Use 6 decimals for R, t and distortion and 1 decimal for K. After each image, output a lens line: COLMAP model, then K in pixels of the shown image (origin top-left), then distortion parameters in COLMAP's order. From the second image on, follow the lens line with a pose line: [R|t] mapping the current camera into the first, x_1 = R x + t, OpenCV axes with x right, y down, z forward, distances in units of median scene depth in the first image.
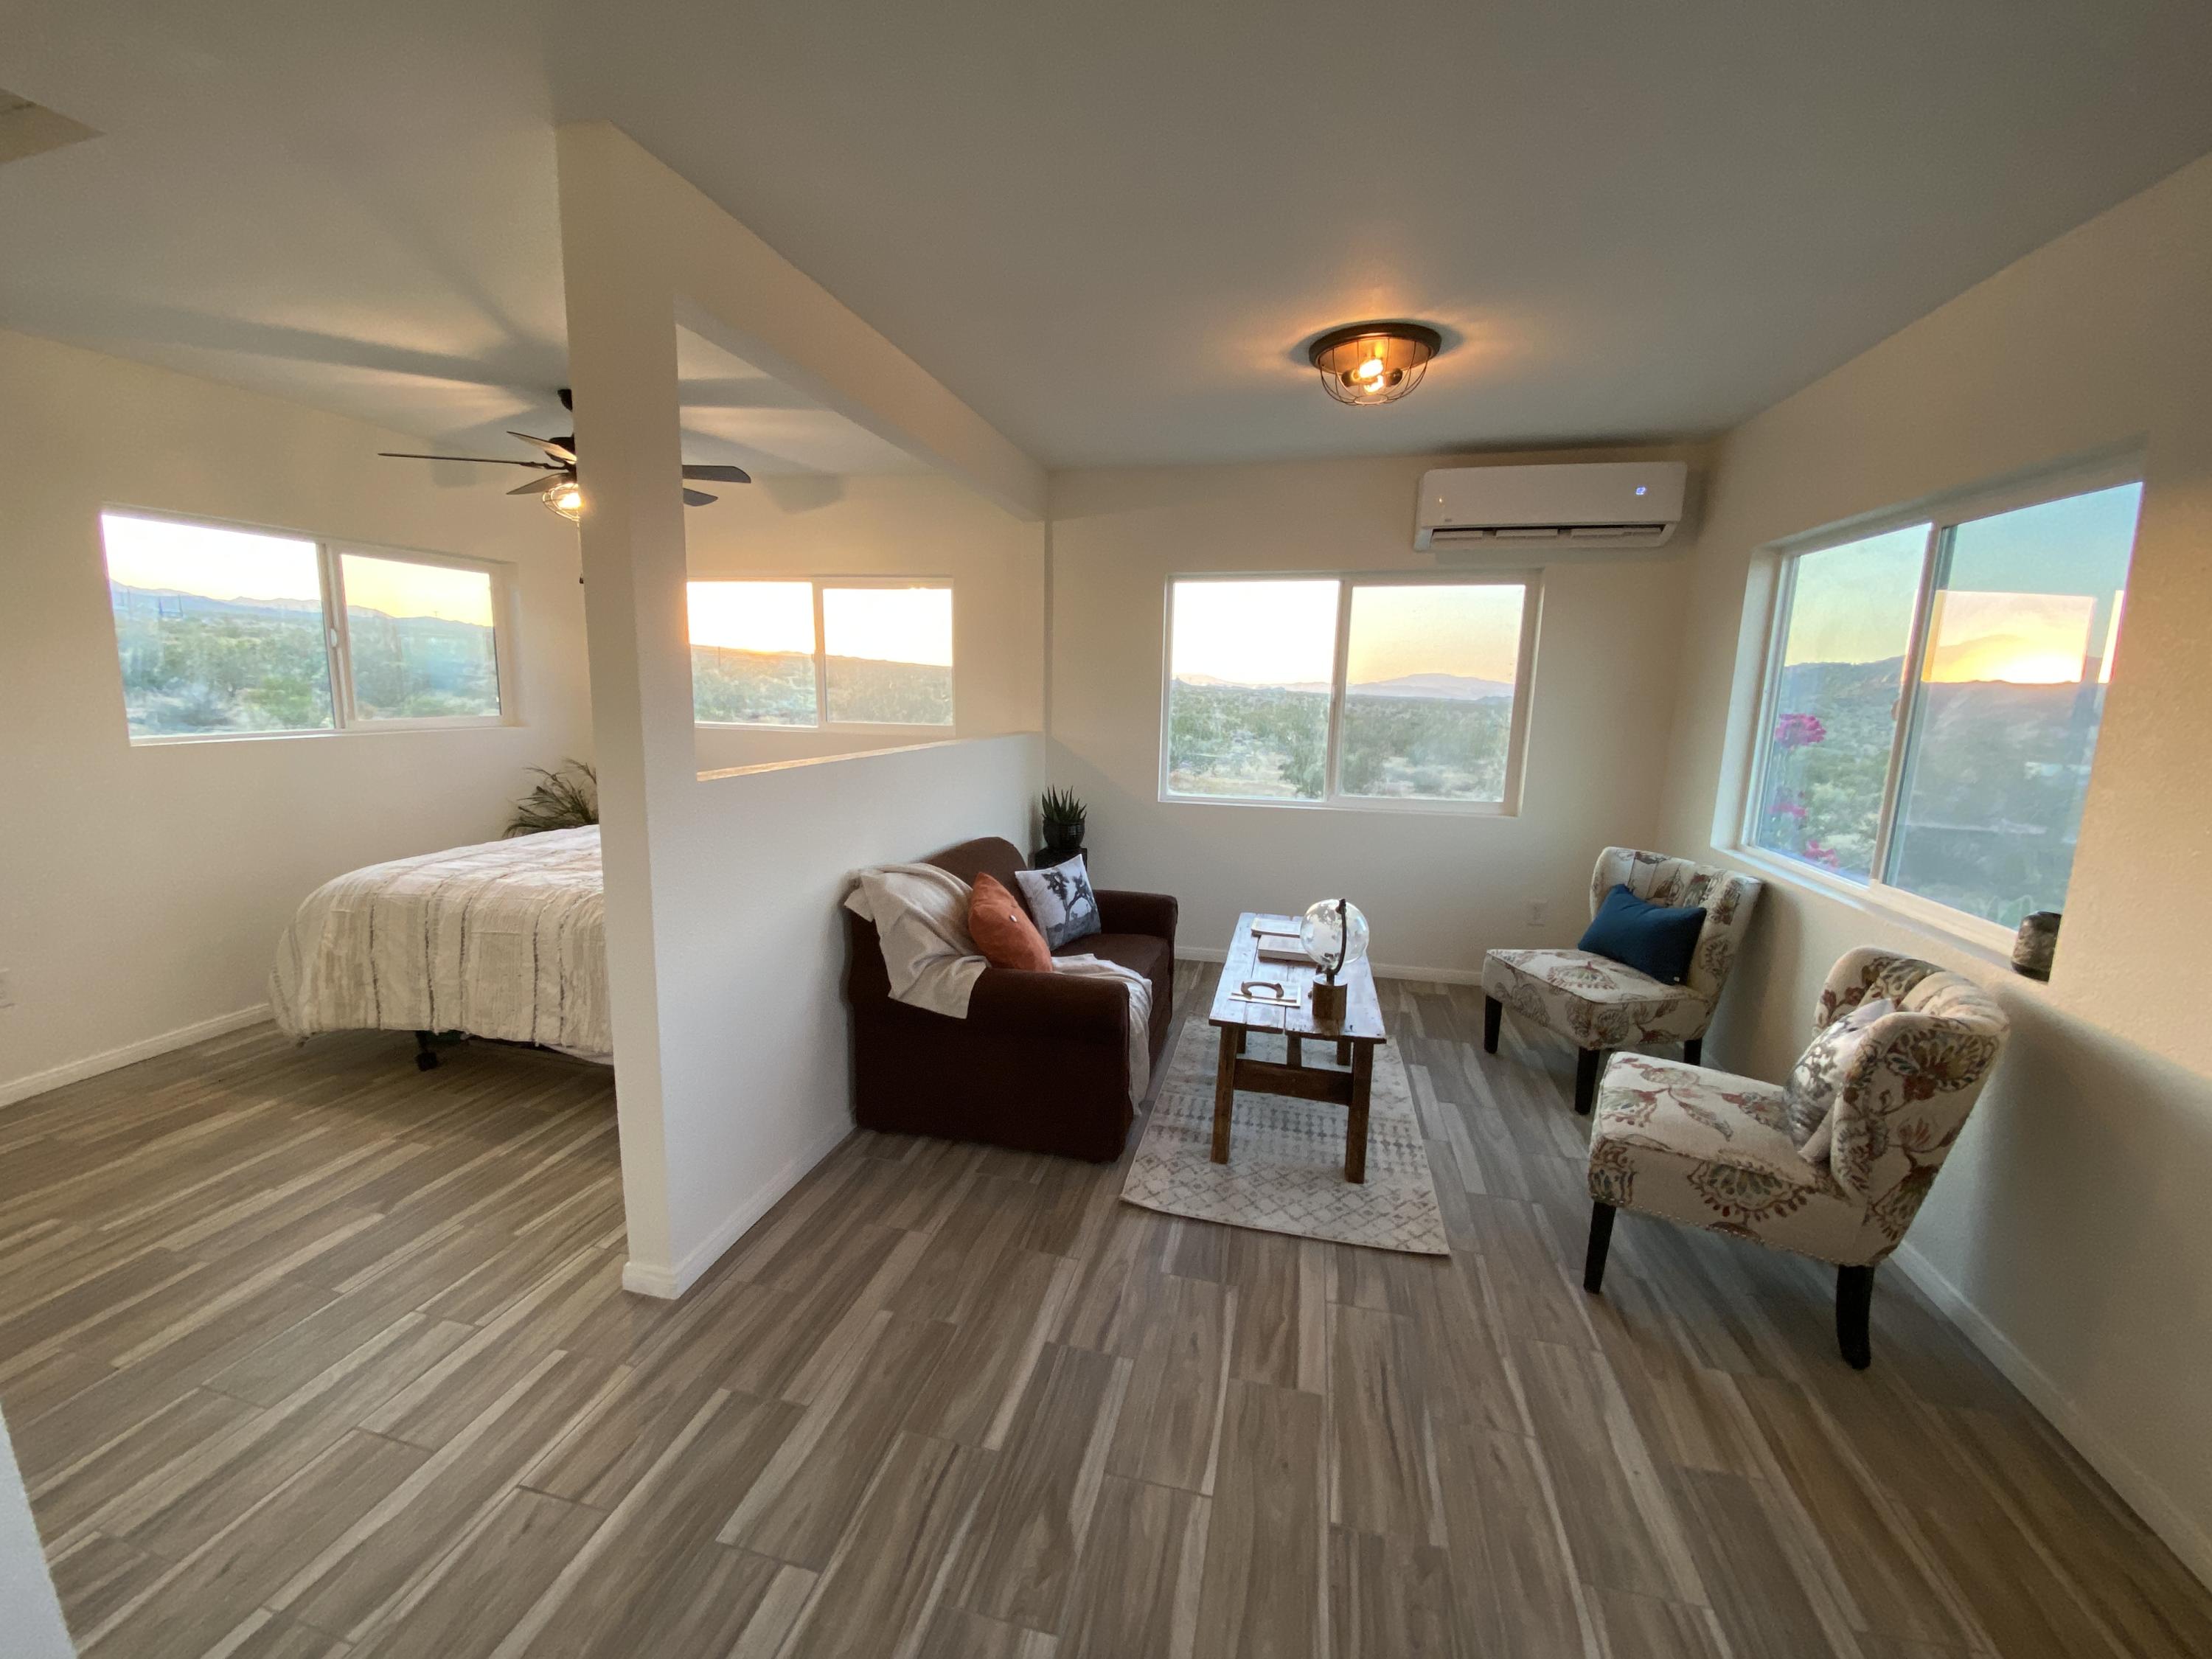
lens RADIAL K [[887.6, 0, 1106.0], [0, 887.6, 829.5], [0, 0, 1]] dist [0.000970, 0.000076]
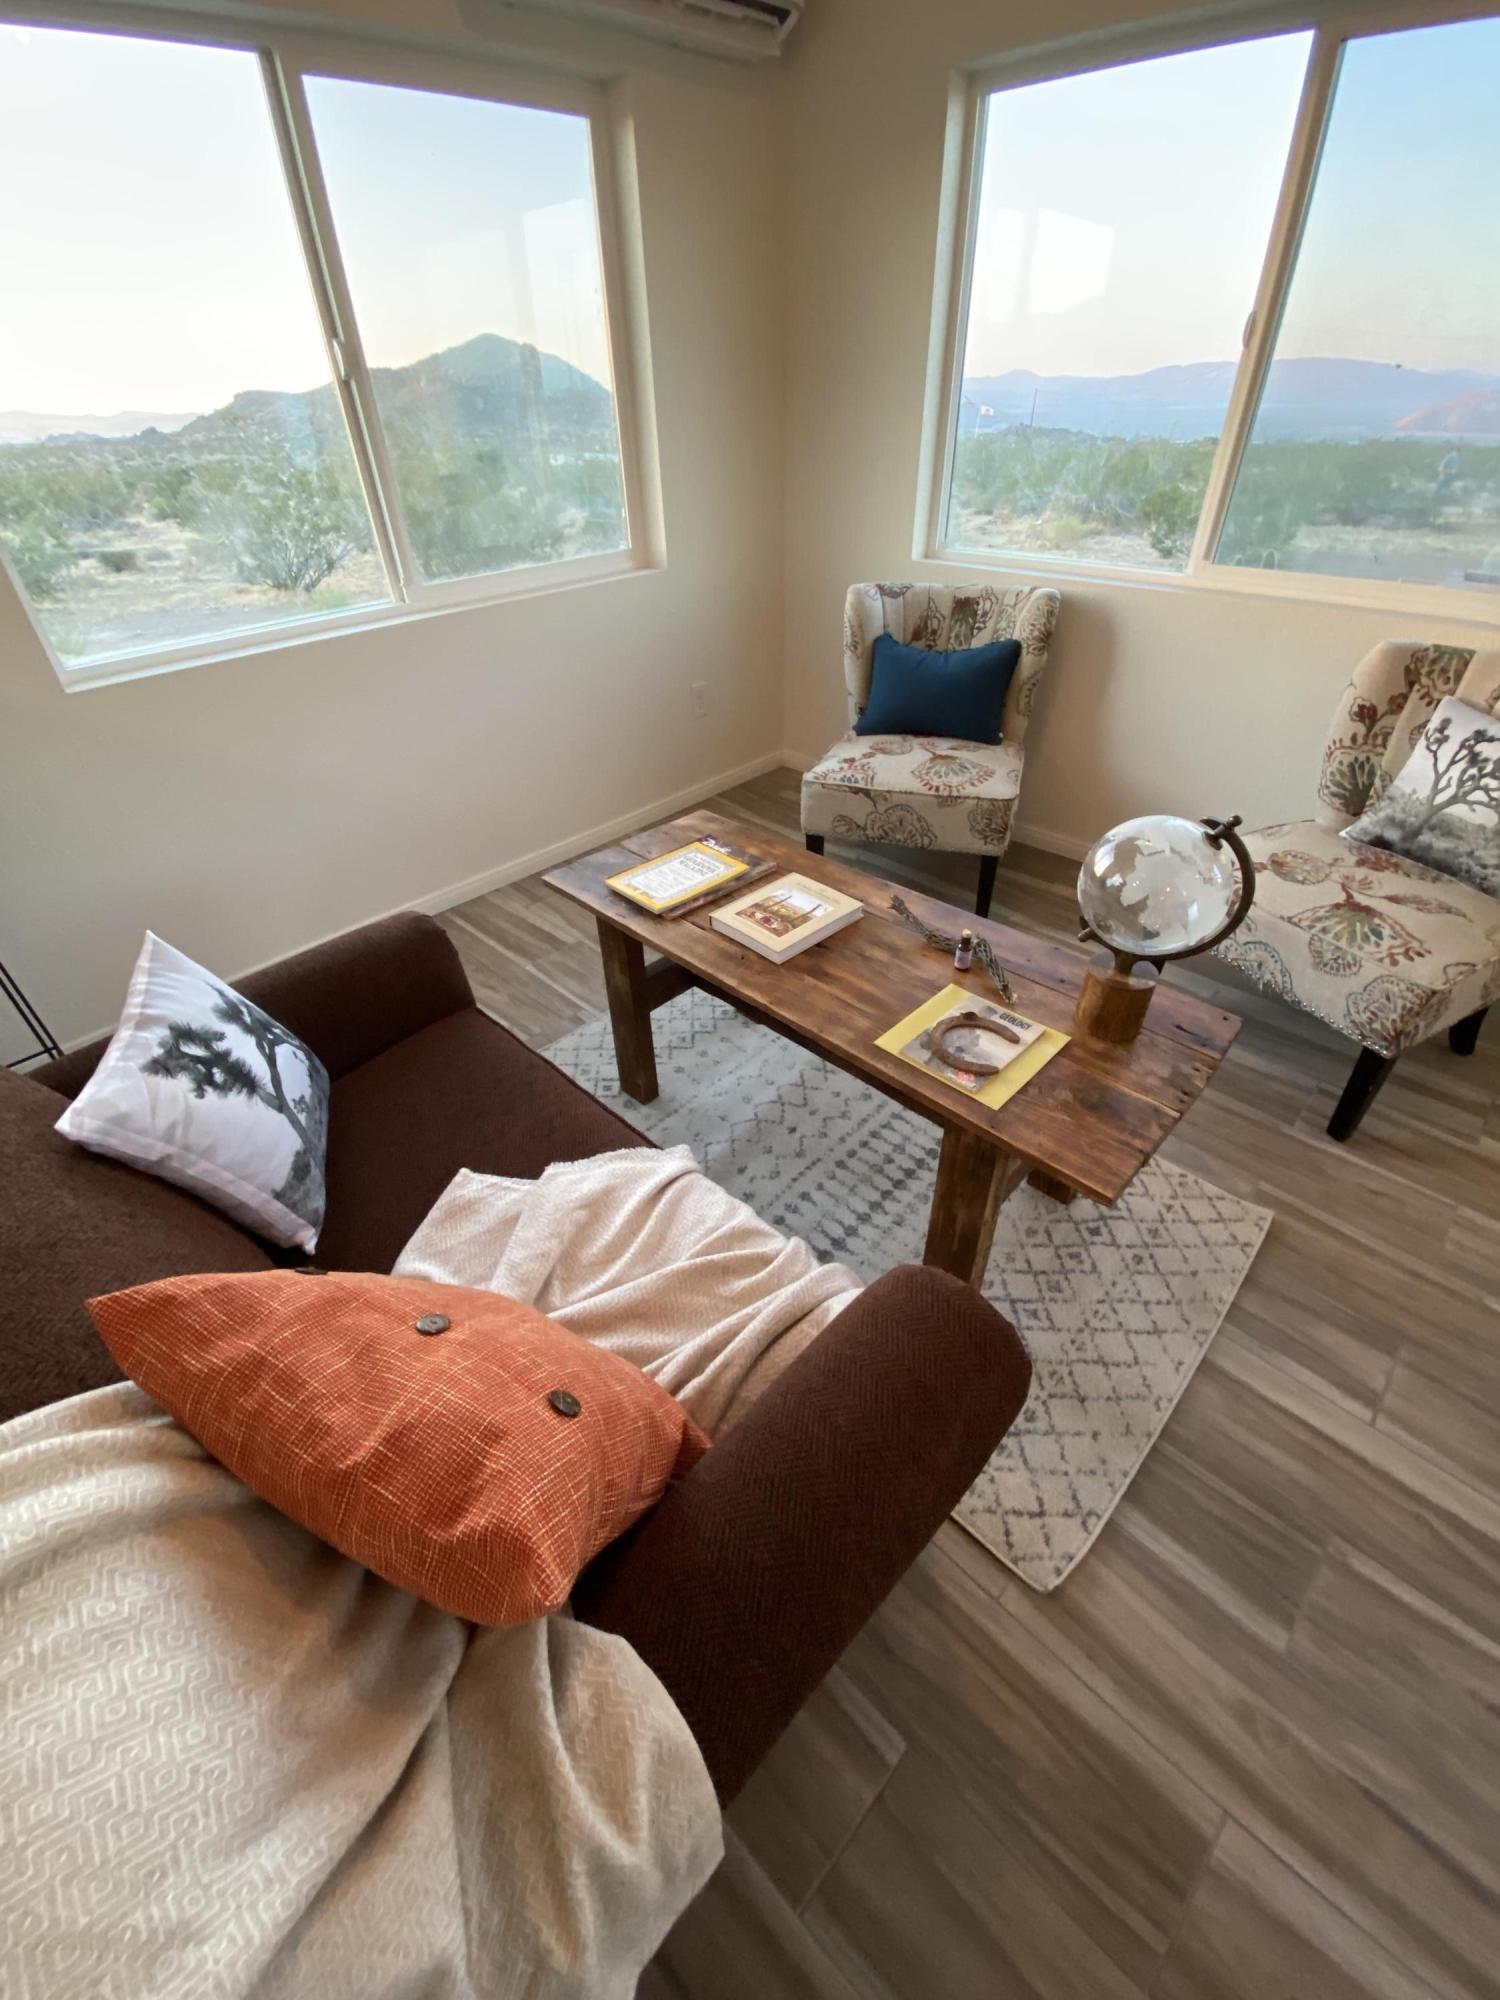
lens RADIAL K [[804.7, 0, 750.0], [0, 804.7, 1000.0], [0, 0, 1]] dist [0.024380, -0.023465]
pose [[0.523459, -0.541238, 0.658067, -0.146818], [0.178642, 0.824881, 0.536337, -0.087450], [-0.833113, -0.163192, 0.528479, 0.766861]]
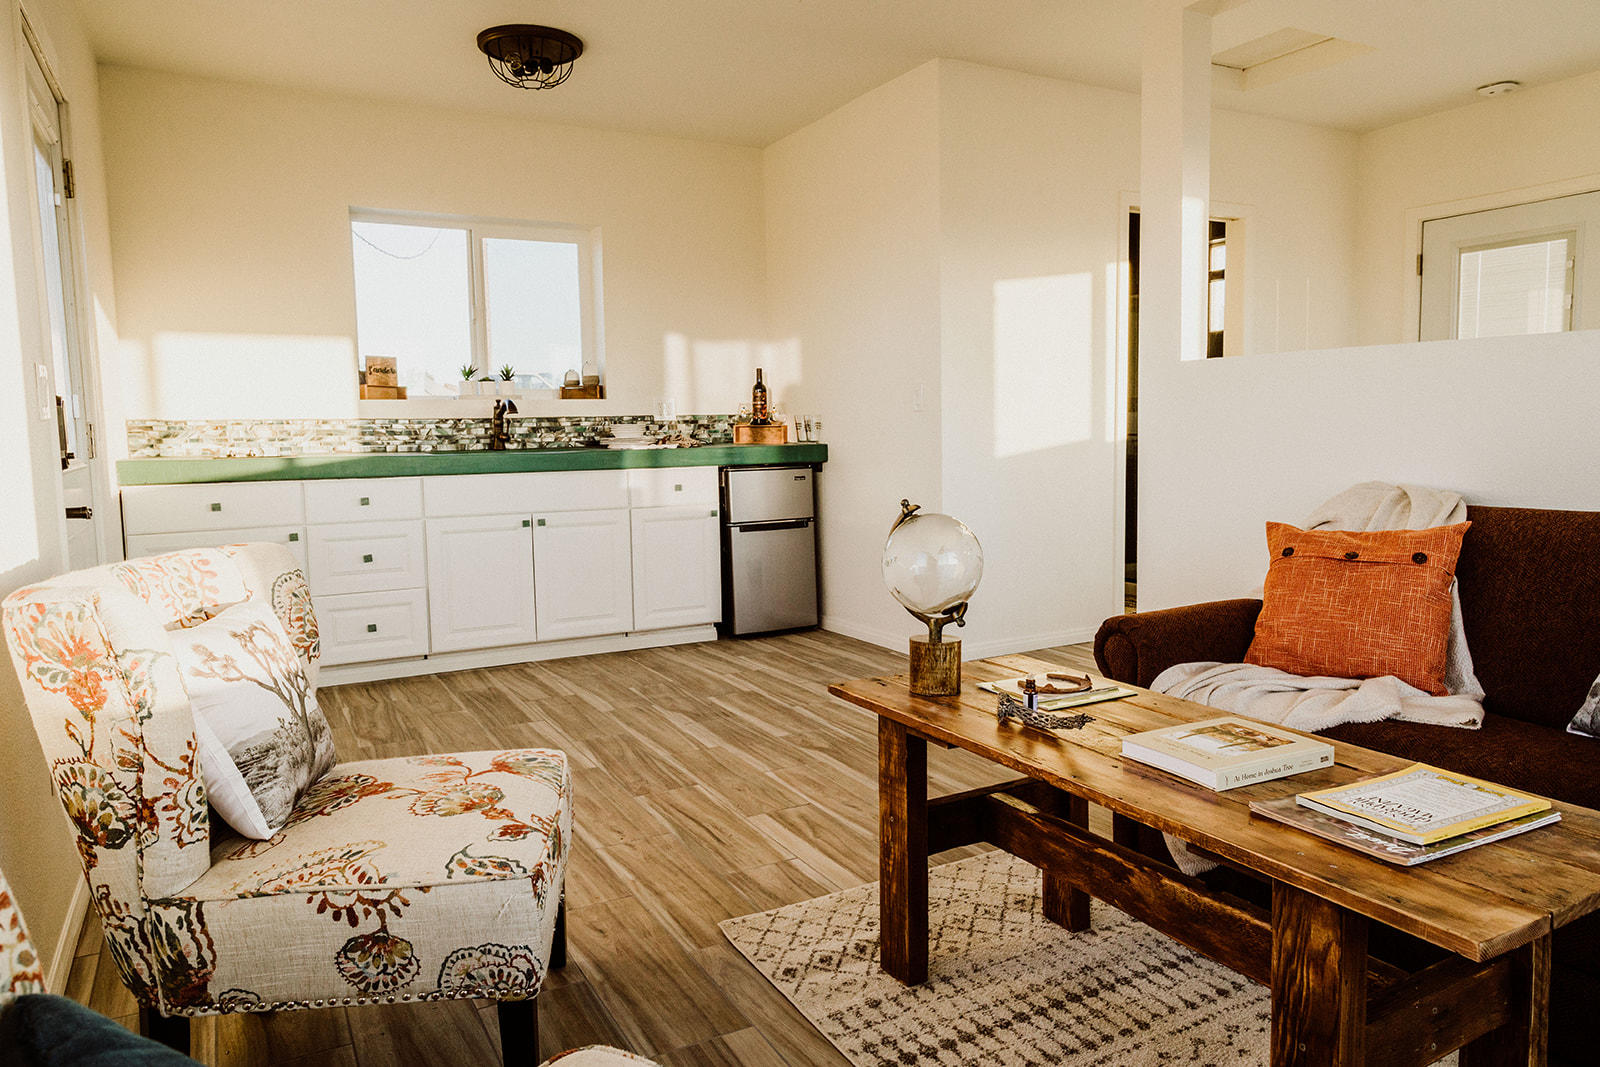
lens RADIAL K [[1081.5, 0, 800.0], [0, 1081.5, 533.5], [0, 0, 1]] dist [0.010567, 0.004143]
pose [[-0.750826, 0.048182, -0.658741, 0.706945], [-0.109748, 0.974371, 0.196357, -0.043911], [0.651319, 0.219725, -0.726295, 1.238536]]
